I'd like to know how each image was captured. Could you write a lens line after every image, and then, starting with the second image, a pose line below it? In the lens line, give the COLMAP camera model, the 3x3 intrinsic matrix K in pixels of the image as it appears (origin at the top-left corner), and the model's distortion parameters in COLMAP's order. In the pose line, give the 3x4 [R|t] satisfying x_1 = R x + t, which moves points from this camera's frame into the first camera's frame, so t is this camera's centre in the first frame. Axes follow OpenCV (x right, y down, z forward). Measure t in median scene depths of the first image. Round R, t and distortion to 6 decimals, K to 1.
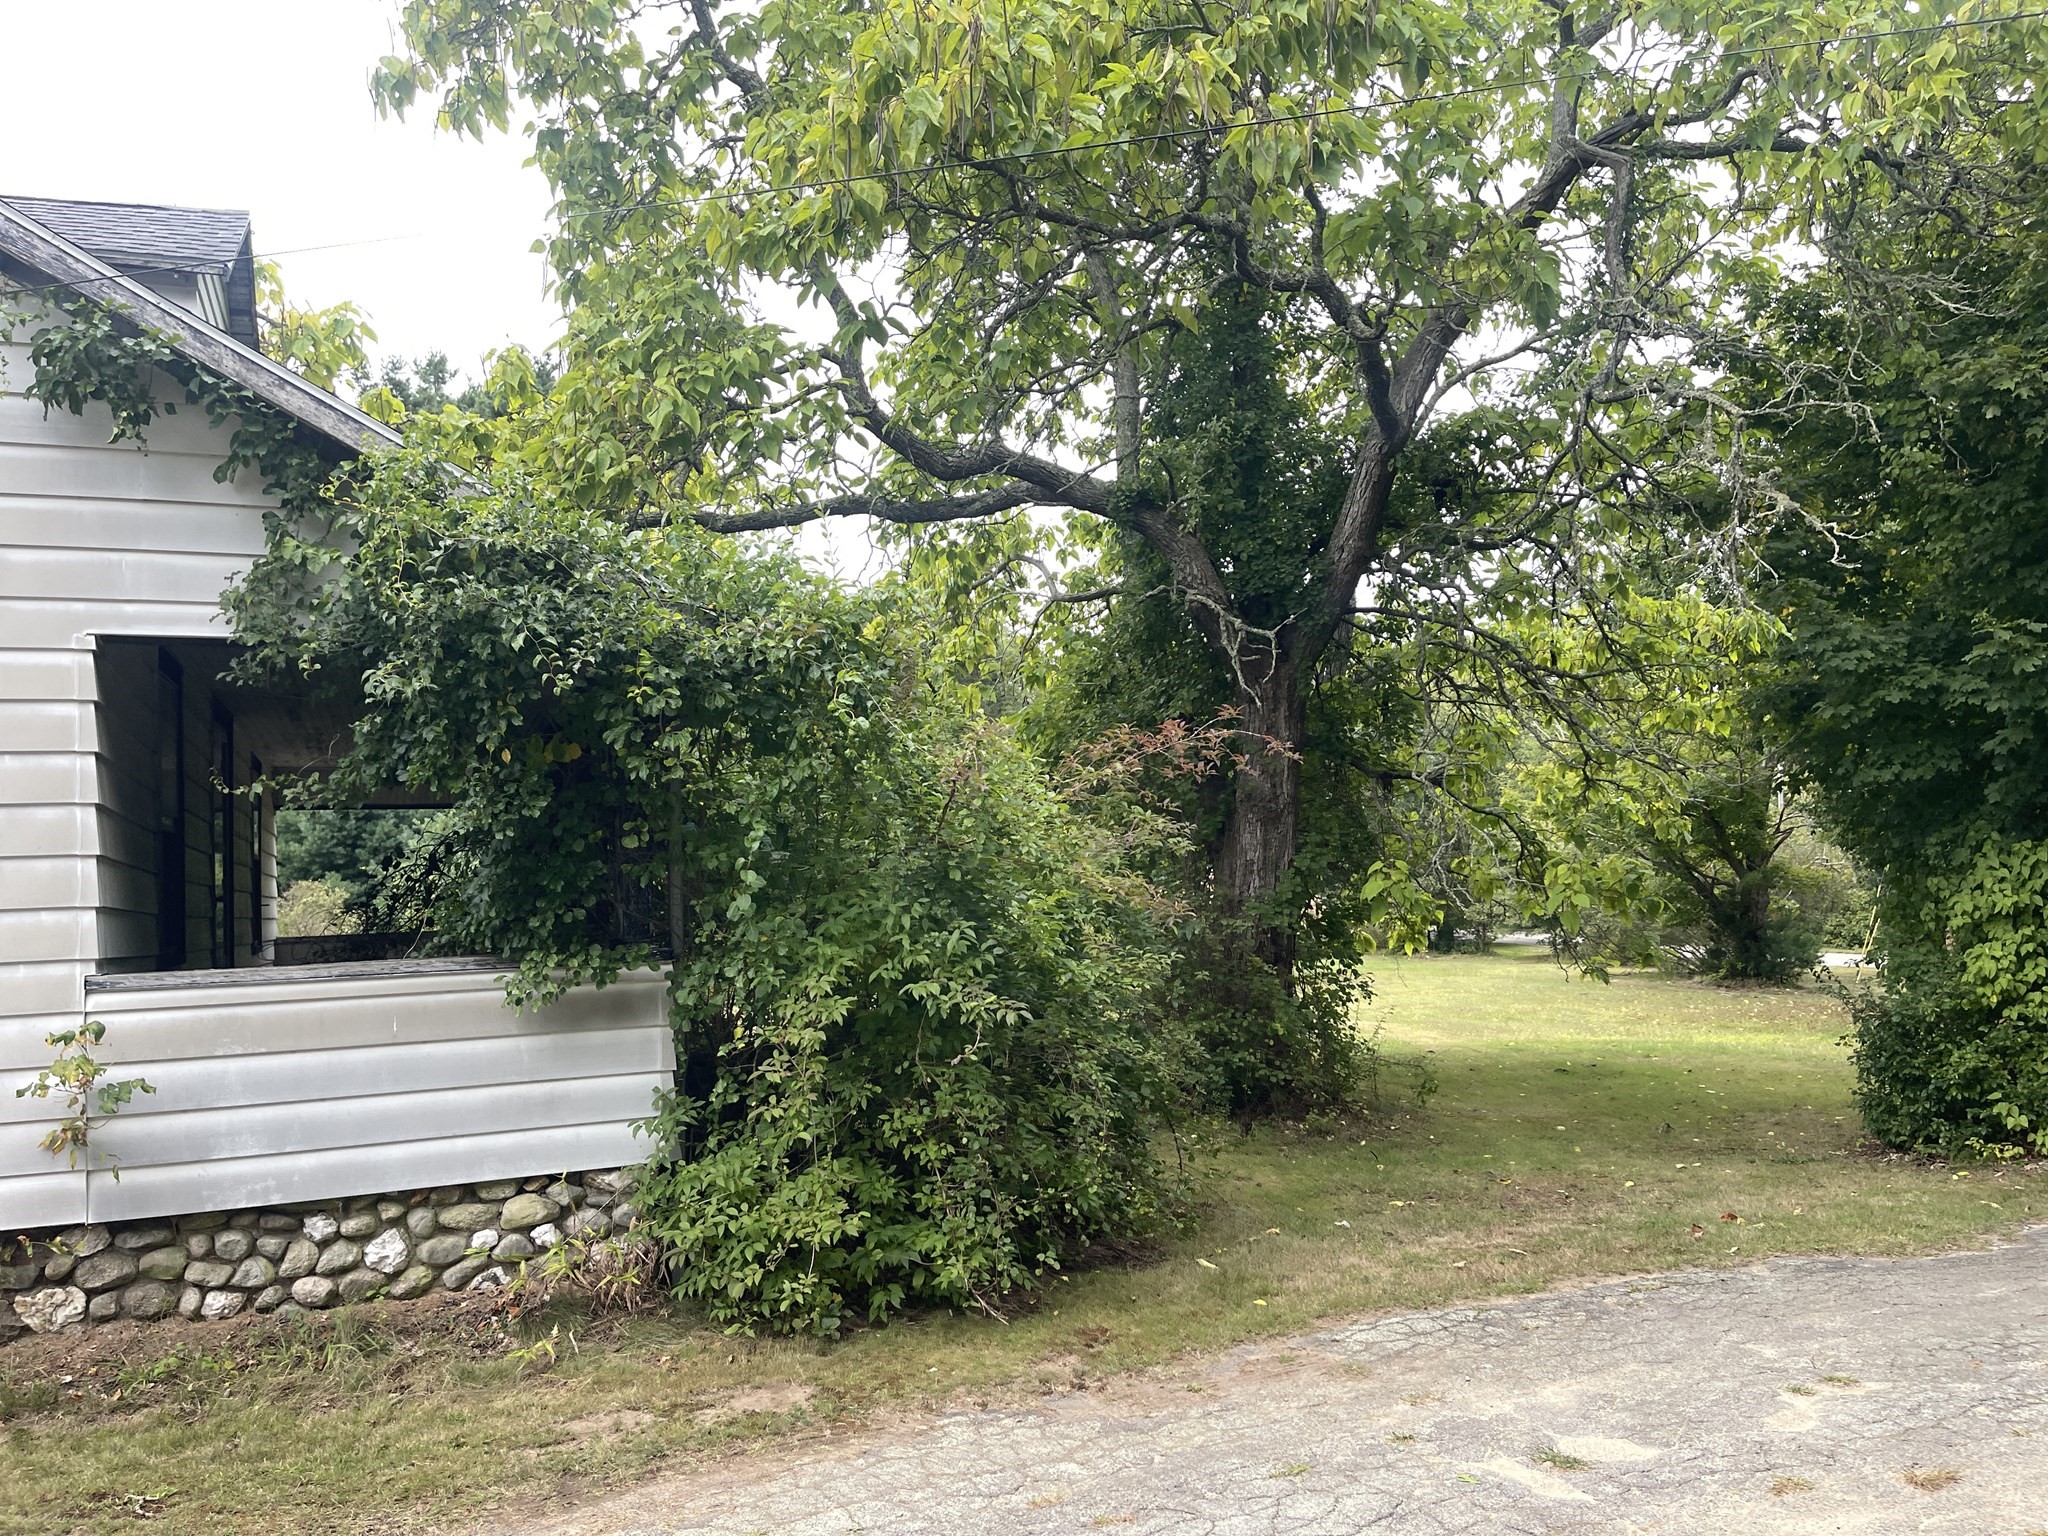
lens RADIAL K [[1494.6, 0, 1016.6], [0, 1494.6, 779.3], [0, 0, 1]] dist [0.026064, -0.060535]
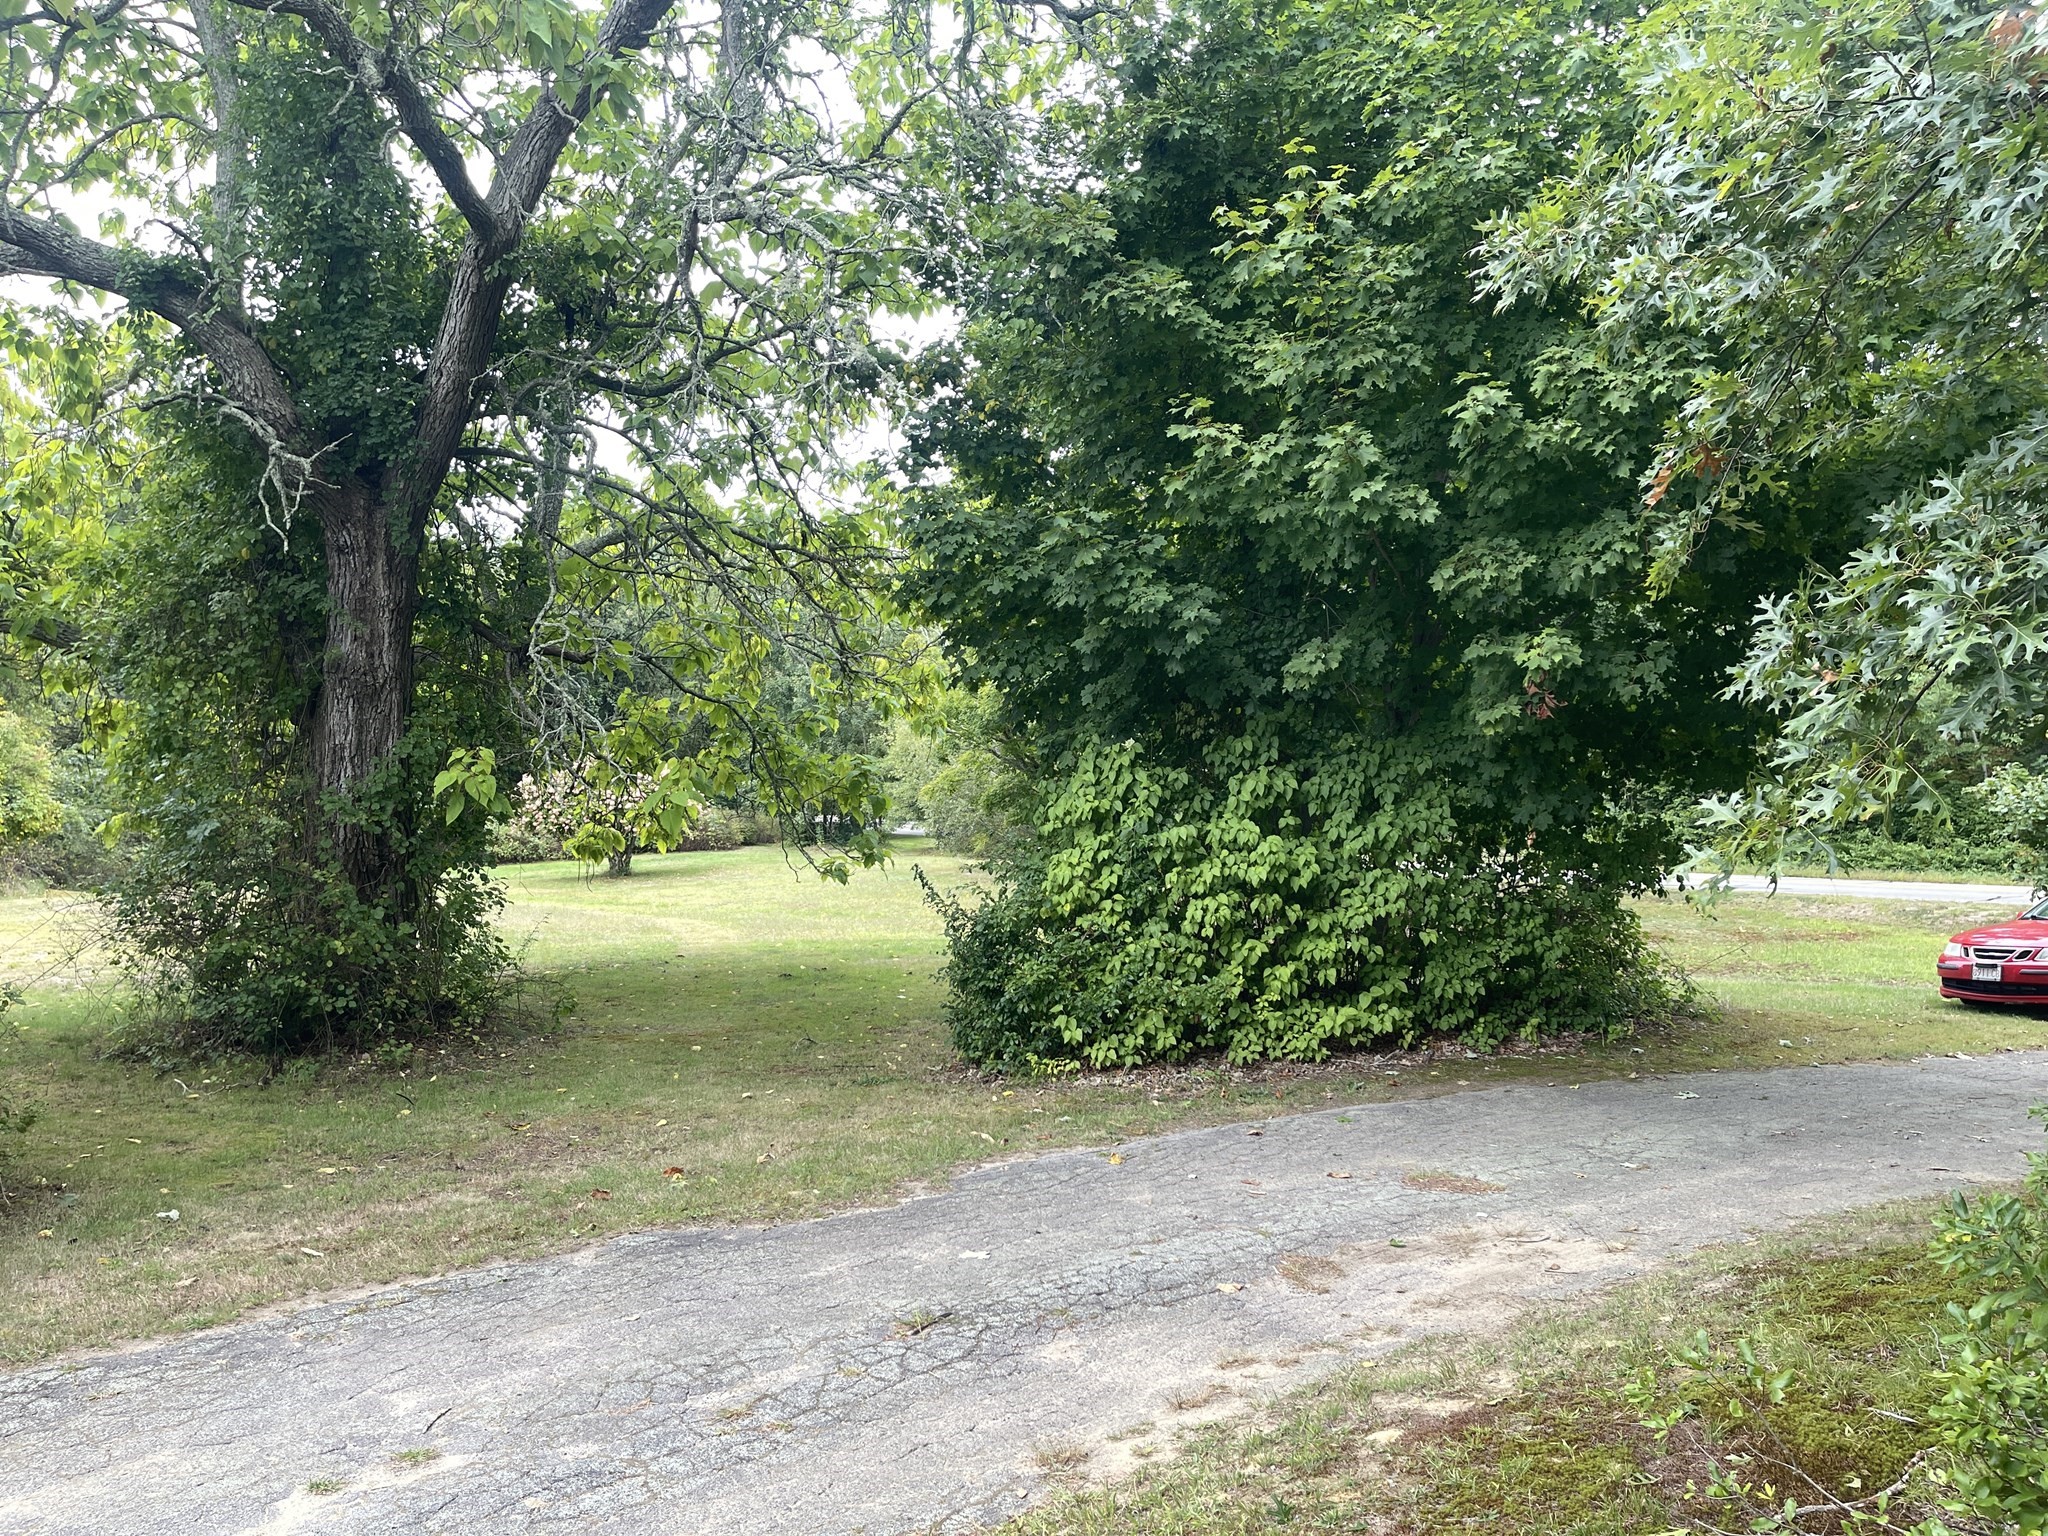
lens RADIAL K [[1494.6, 0, 1040.7], [0, 1494.6, 767.2], [0, 0, 1]] dist [0.026064, -0.060535]
pose [[0.934990, 0.020437, 0.354085, 0.295946], [-0.043588, 0.997392, 0.057531, 0.002415], [-0.351986, -0.069225, 0.933442, 0.114552]]
